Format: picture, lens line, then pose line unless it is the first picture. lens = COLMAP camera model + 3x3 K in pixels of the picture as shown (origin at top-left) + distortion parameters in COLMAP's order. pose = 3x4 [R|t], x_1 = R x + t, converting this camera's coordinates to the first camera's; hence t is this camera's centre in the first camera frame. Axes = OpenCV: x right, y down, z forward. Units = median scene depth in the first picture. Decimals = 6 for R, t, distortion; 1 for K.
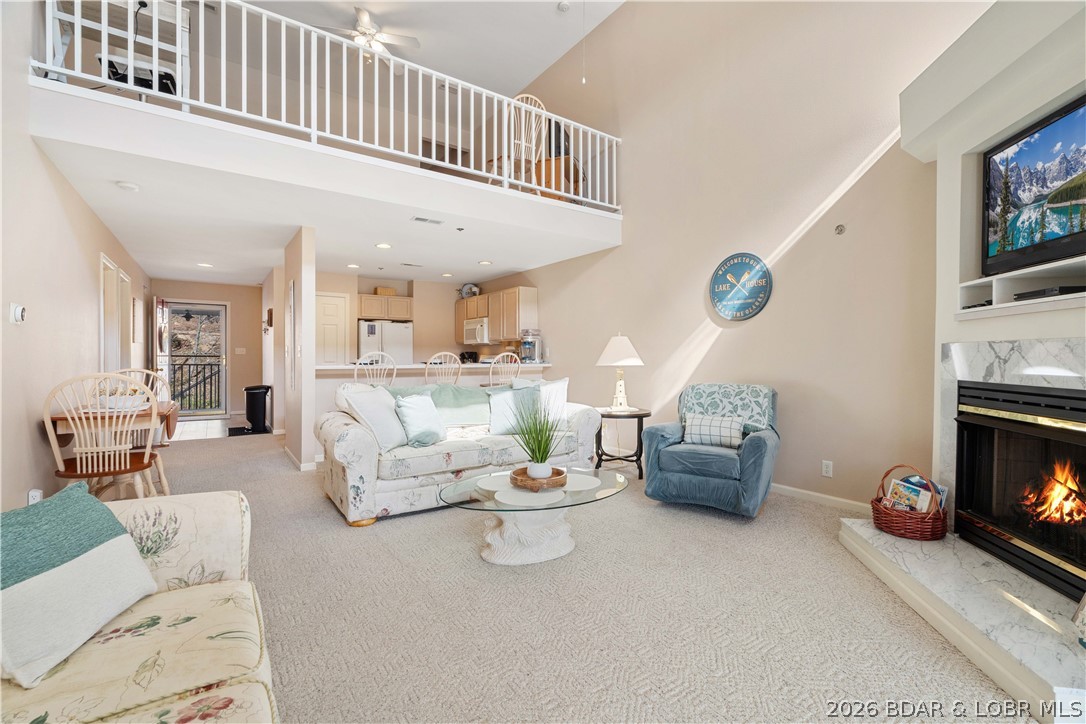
lens RADIAL K [[485.5, 0, 553.1], [0, 485.5, 351.3], [0, 0, 1]] dist [-0.007445, 0.001101]
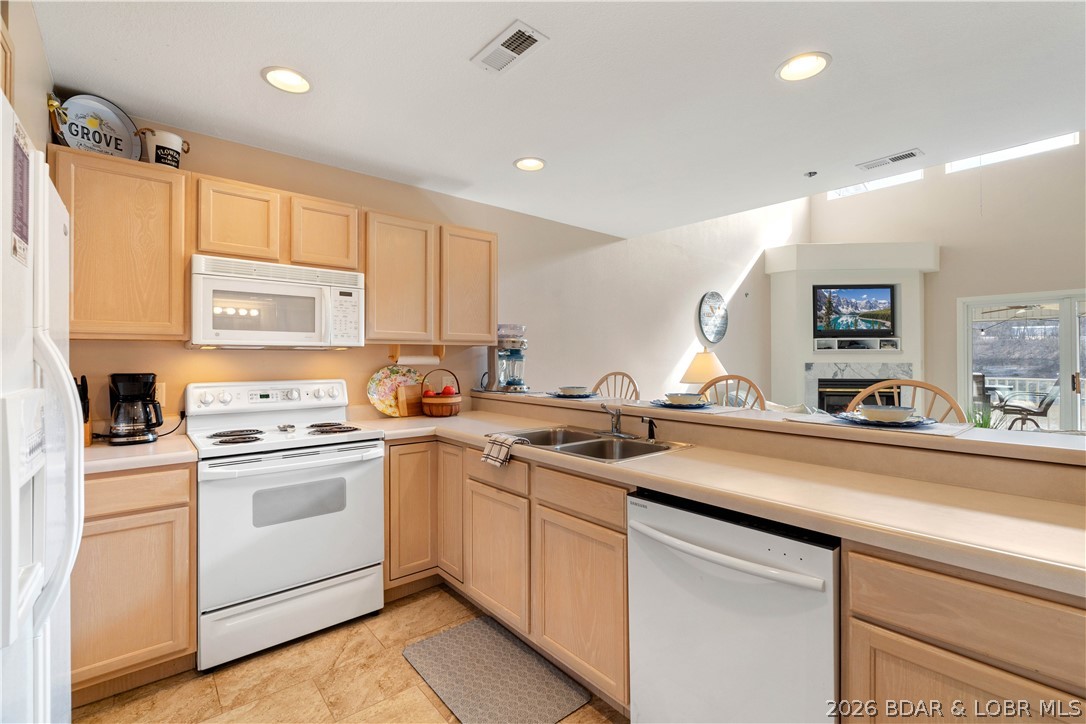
lens RADIAL K [[485.5, 0, 551.8], [0, 485.5, 361.1], [0, 0, 1]] dist [-0.007445, 0.001101]
pose [[-0.096876, -0.001111, 0.995296, -0.857527], [-0.004726, 0.999989, 0.000656, -0.012771], [-0.995285, -0.004640, -0.096880, 1.548922]]
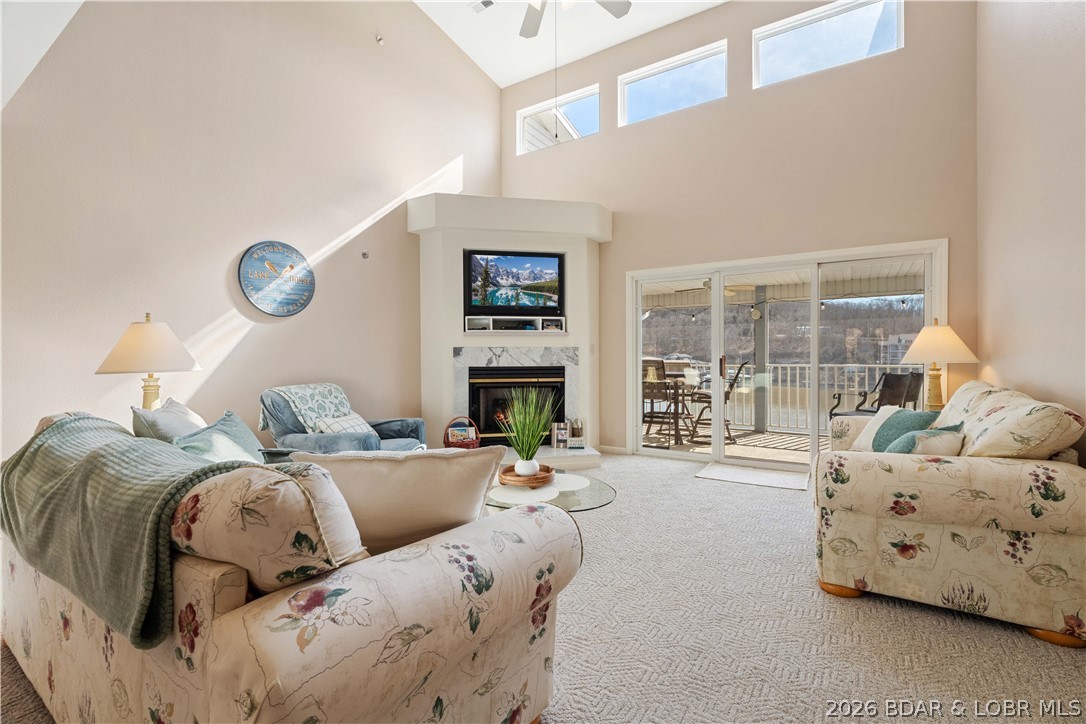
lens RADIAL K [[485.5, 0, 547.8], [0, 485.5, 369.8], [0, 0, 1]] dist [-0.007445, 0.001101]
pose [[-0.372904, -0.023698, 0.927567, -0.633263], [0.002551, 0.999644, 0.026565, 0.013481], [-0.927866, 0.012272, -0.372711, 0.871093]]
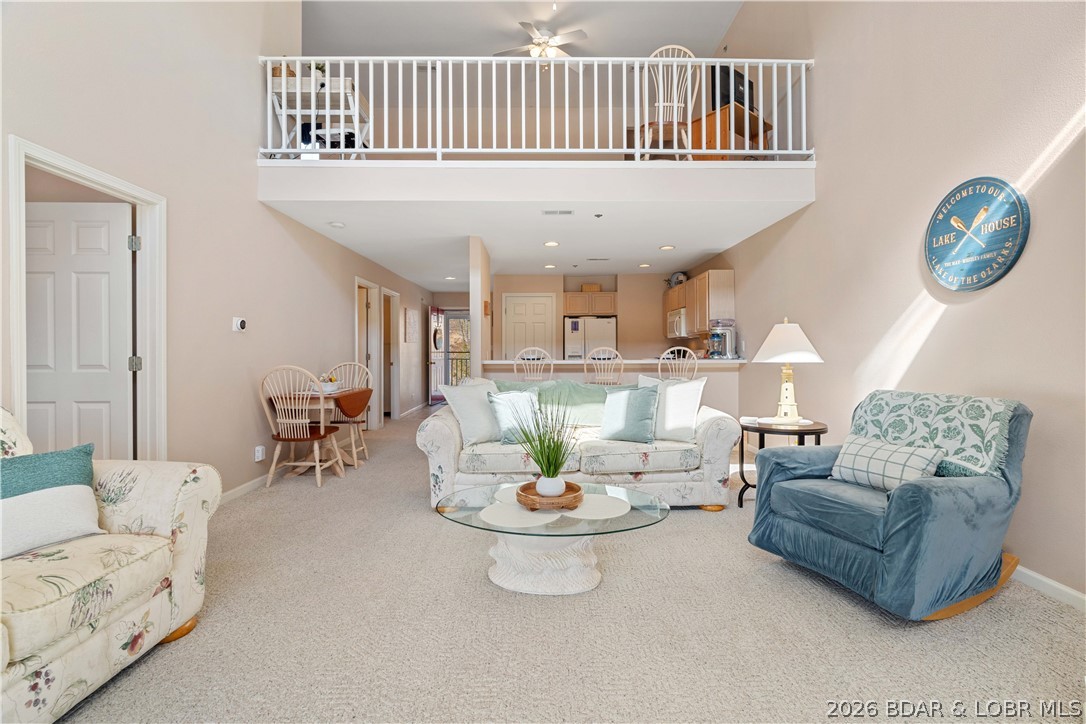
lens RADIAL K [[485.5, 0, 544.4], [0, 485.5, 346.6], [0, 0, 1]] dist [-0.007445, 0.001101]
pose [[0.818579, -0.011351, -0.574281, 0.290533], [0.011895, 0.999925, -0.002810, 0.002722], [0.574270, -0.004531, 0.818653, 0.193556]]
